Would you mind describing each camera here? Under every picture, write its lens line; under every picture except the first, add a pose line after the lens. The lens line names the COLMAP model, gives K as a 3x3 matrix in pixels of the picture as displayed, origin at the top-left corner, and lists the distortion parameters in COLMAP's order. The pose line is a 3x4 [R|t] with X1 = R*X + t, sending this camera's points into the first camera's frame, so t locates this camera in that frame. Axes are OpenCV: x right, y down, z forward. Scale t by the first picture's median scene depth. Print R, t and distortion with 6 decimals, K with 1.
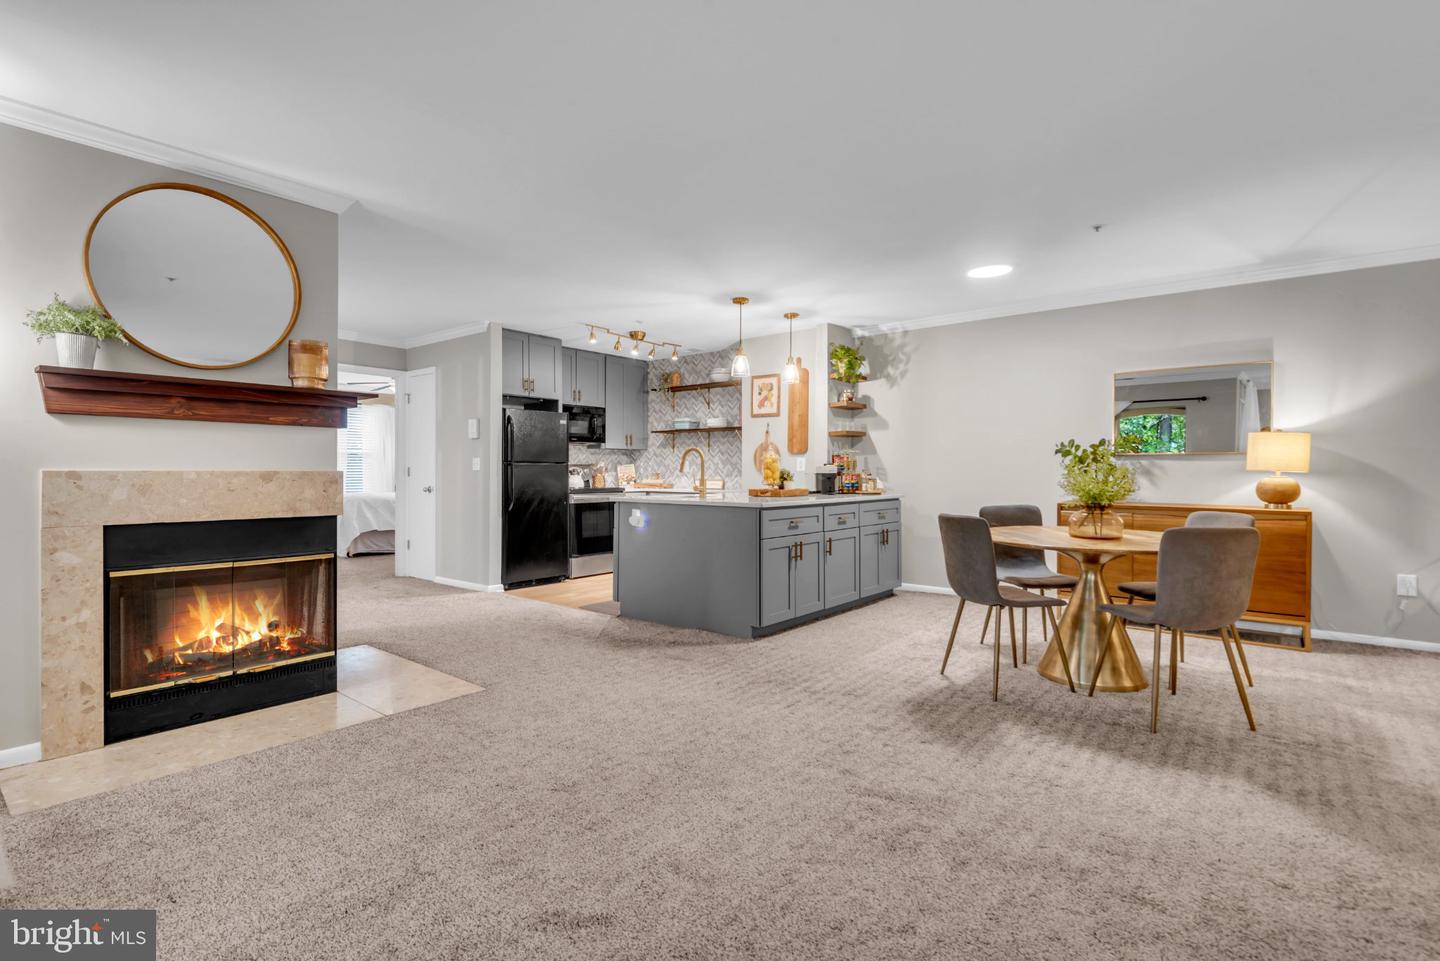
lens RADIAL K [[684.9, 0, 701.3], [0, 684.9, 473.5], [0, 0, 1]] dist [0.031084, -0.023248]
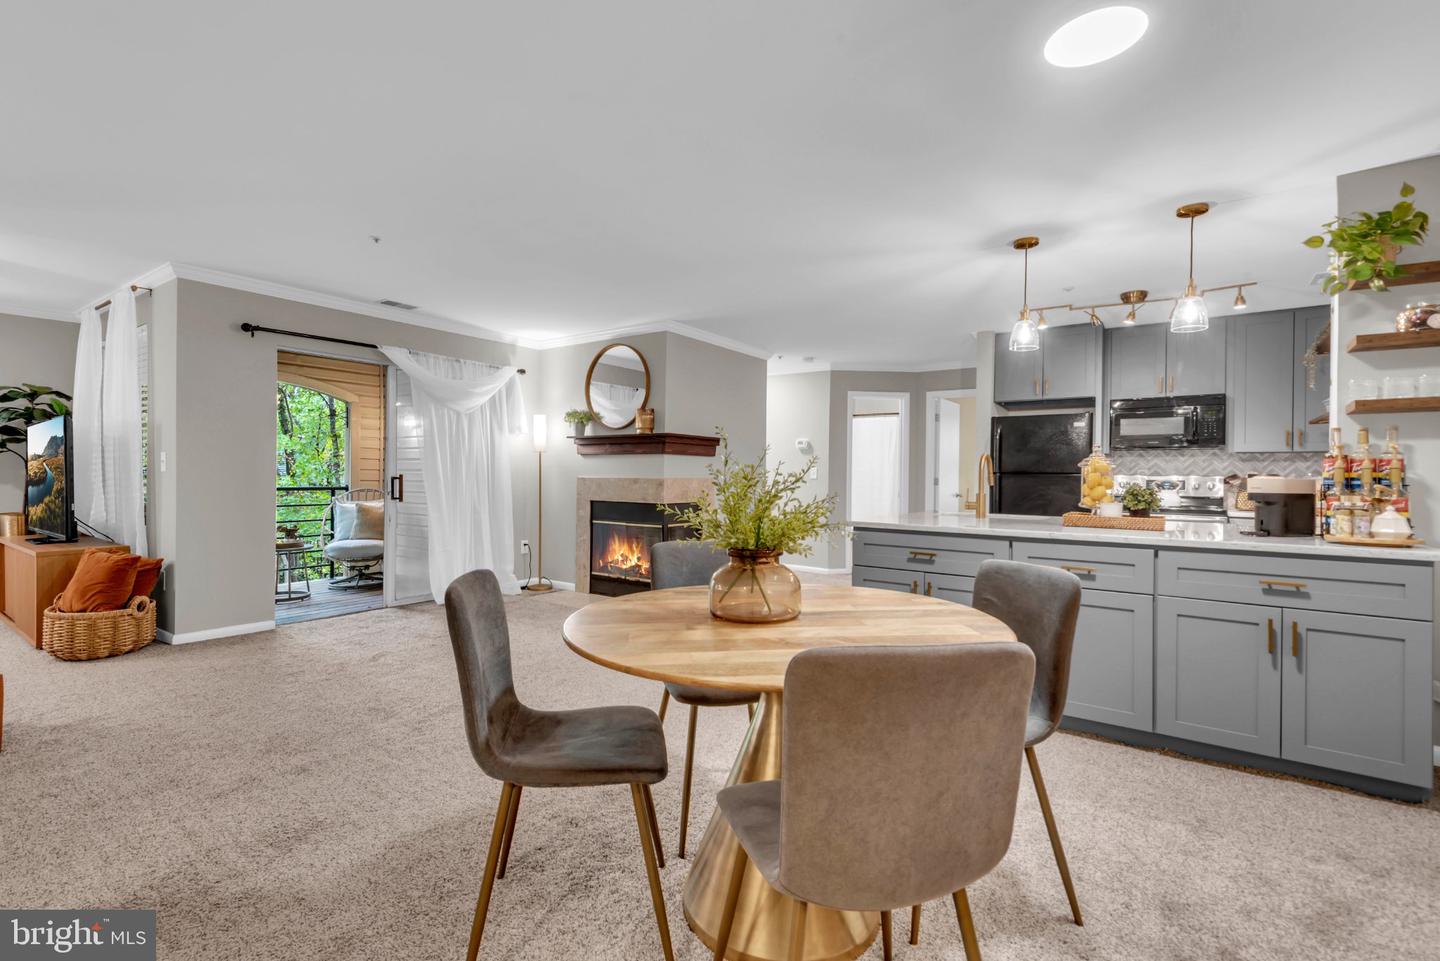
lens RADIAL K [[648.6, 0, 701.9], [0, 648.6, 476.8], [0, 0, 1]] dist [0.035716, -0.018222]
pose [[0.078036, 0.002668, -0.996947, 0.600937], [-0.014596, 0.999892, 0.001534, -0.006535], [0.996844, 0.014431, 0.078066, 0.523163]]
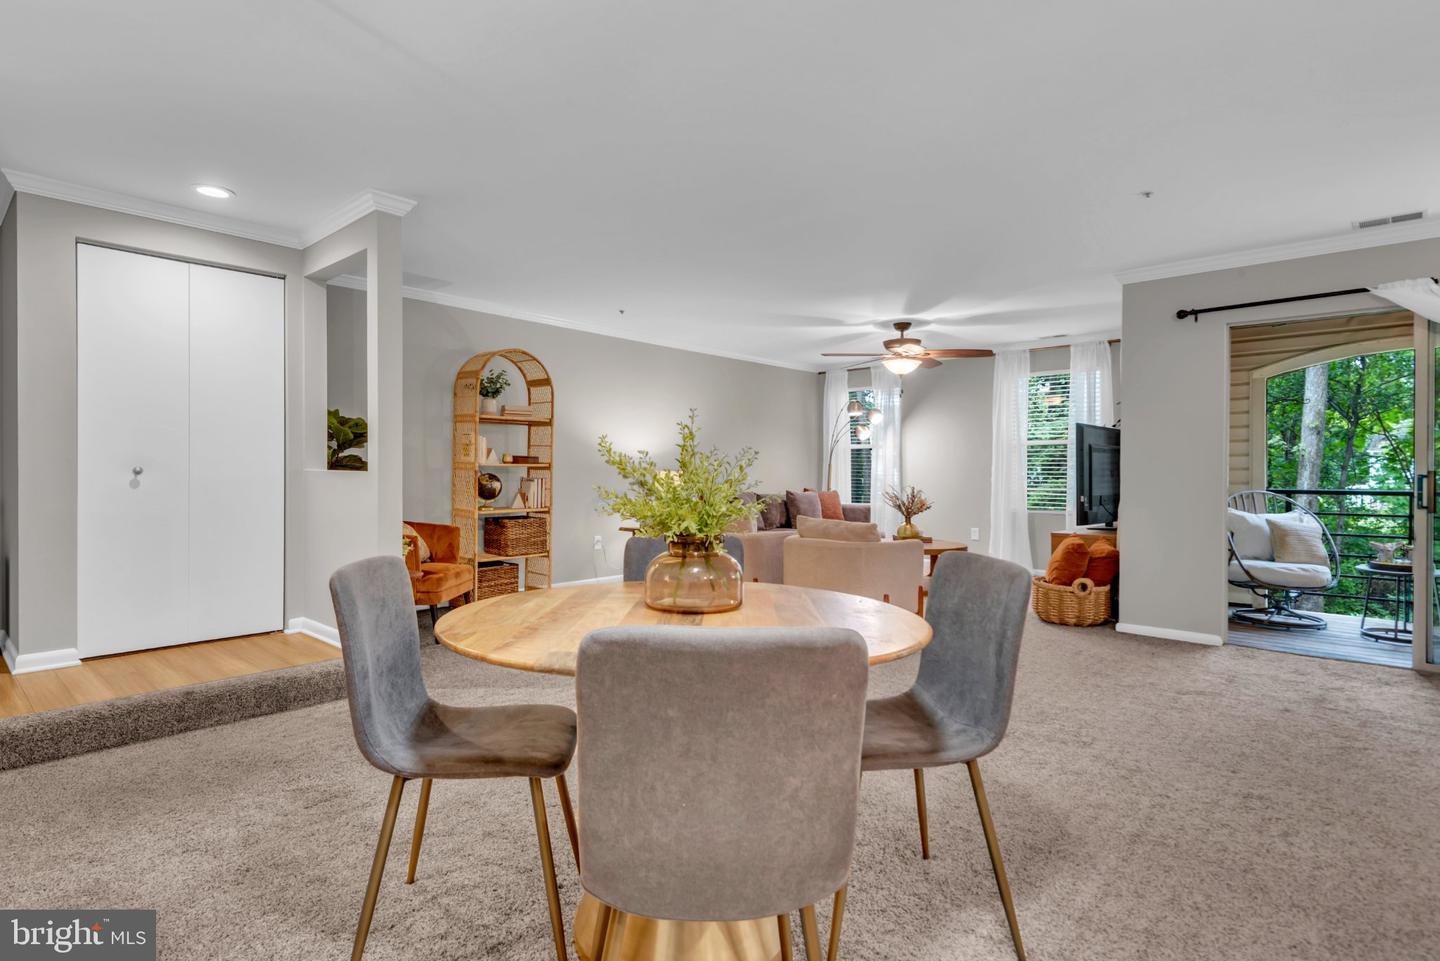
lens RADIAL K [[726.0, 0, 696.2], [0, 726.0, 474.6], [0, 0, 1]] dist [0.022204, -0.000319]
pose [[-0.999368, -0.005527, 0.035103, 0.322180], [-0.005116, 0.999918, 0.011769, -0.003292], [-0.035165, 0.011582, -0.999314, 0.847275]]
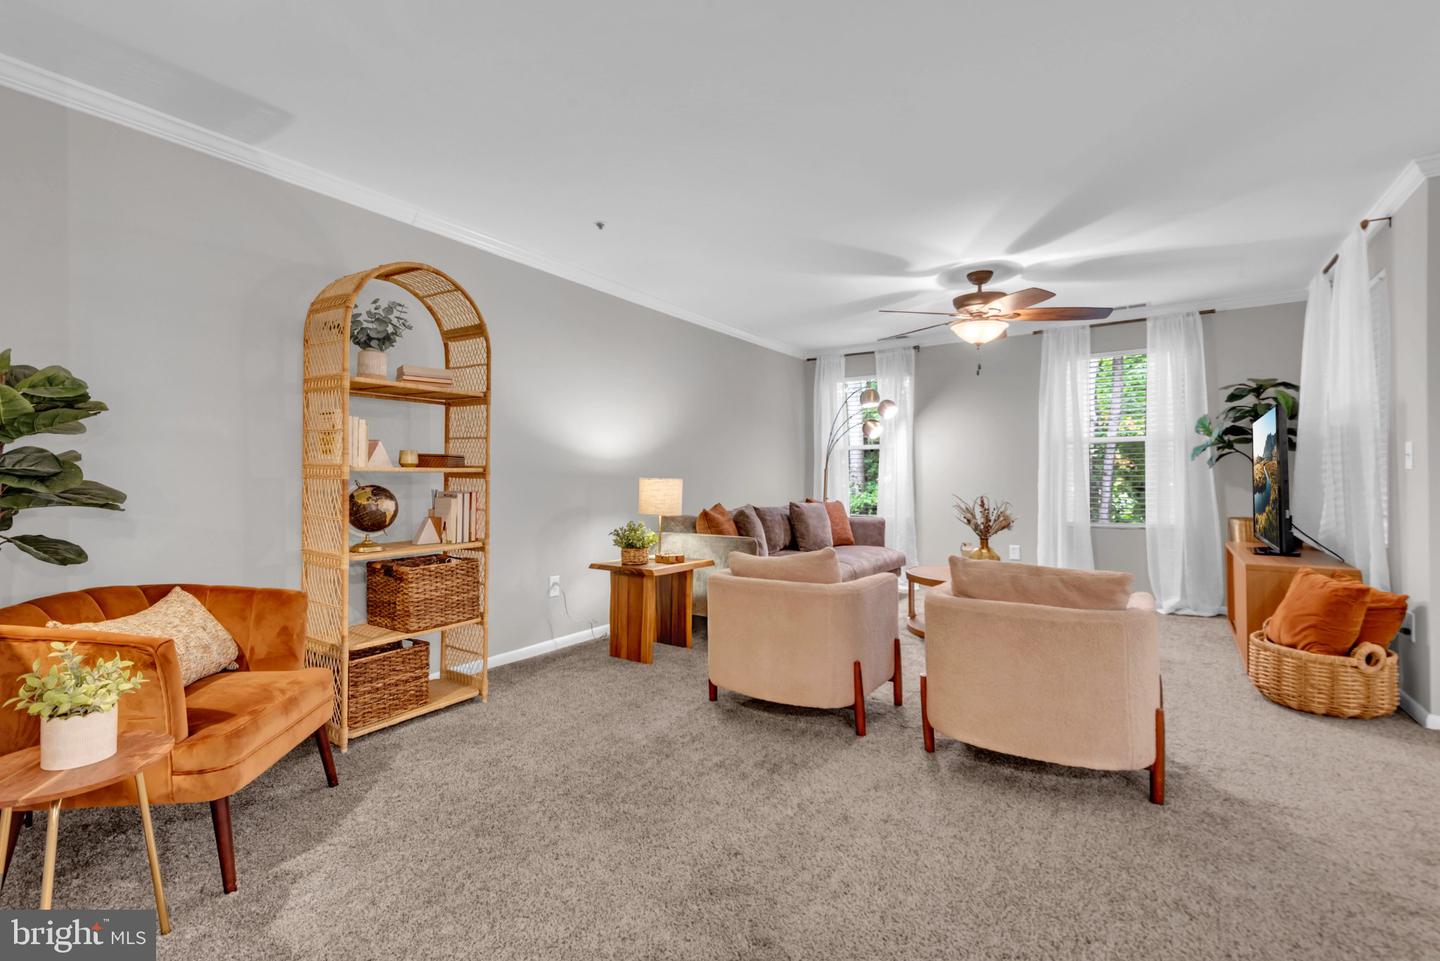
lens RADIAL K [[656.7, 0, 699.4], [0, 656.7, 474.9], [0, 0, 1]] dist [0.028210, -0.010601]
pose [[-0.993871, 0.001638, -0.110537, 0.434841], [0.001402, 0.999997, 0.002210, -0.000581], [0.110540, 0.002042, -0.993870, 0.440454]]
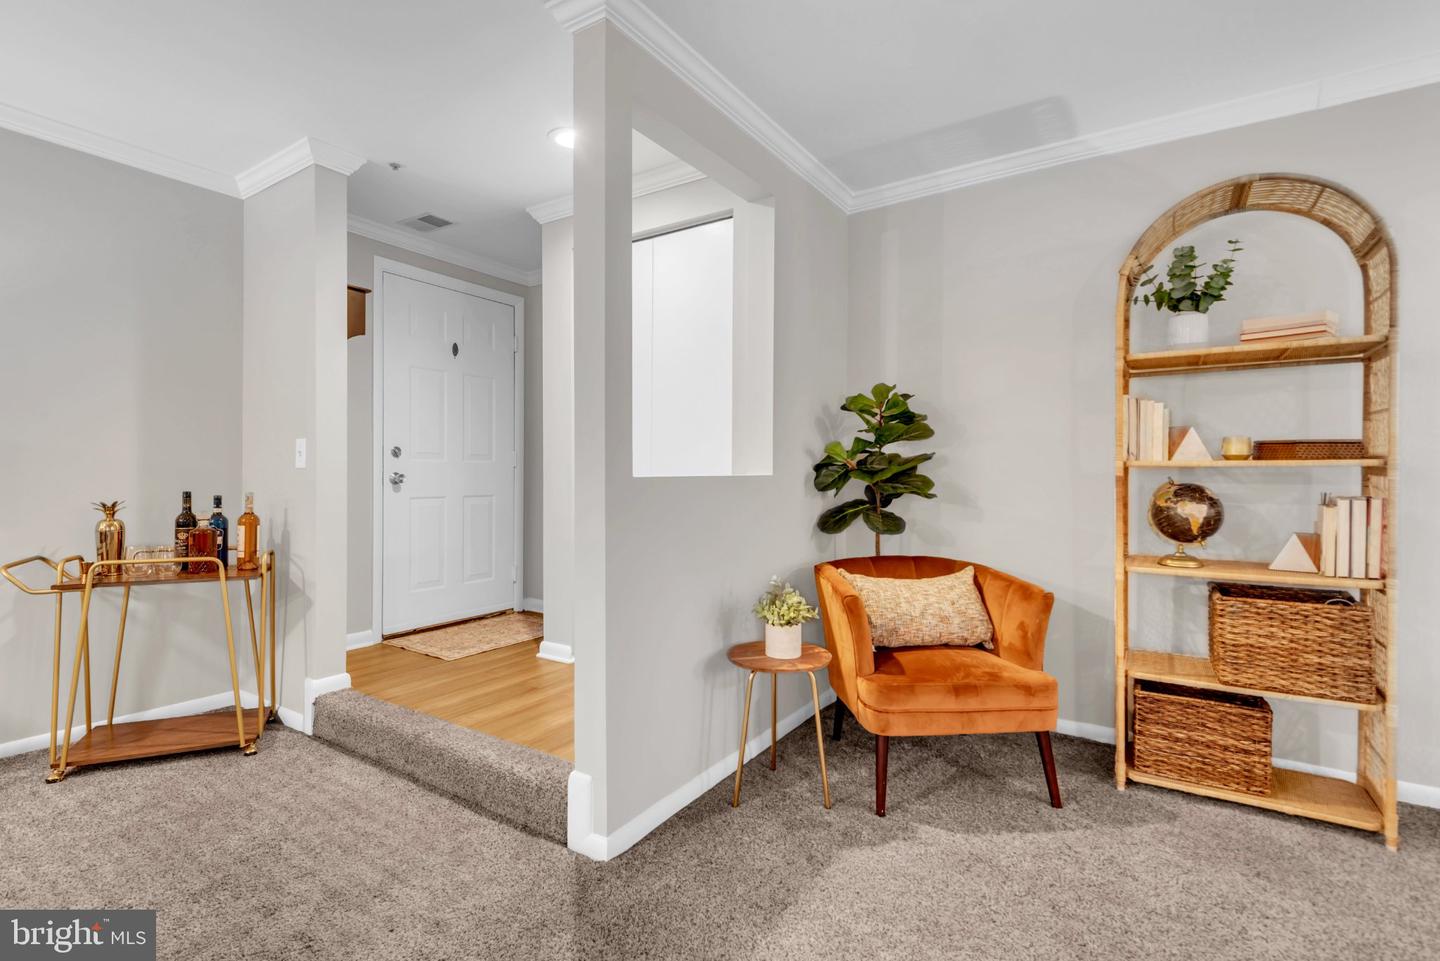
lens RADIAL K [[668.9, 0, 701.6], [0, 668.9, 473.4], [0, 0, 1]] dist [0.031790, -0.021375]
pose [[-0.116247, -0.005092, 0.993207, 0.272873], [0.001514, 0.999985, 0.005304, -0.000519], [-0.993219, 0.002121, -0.116238, 0.271105]]
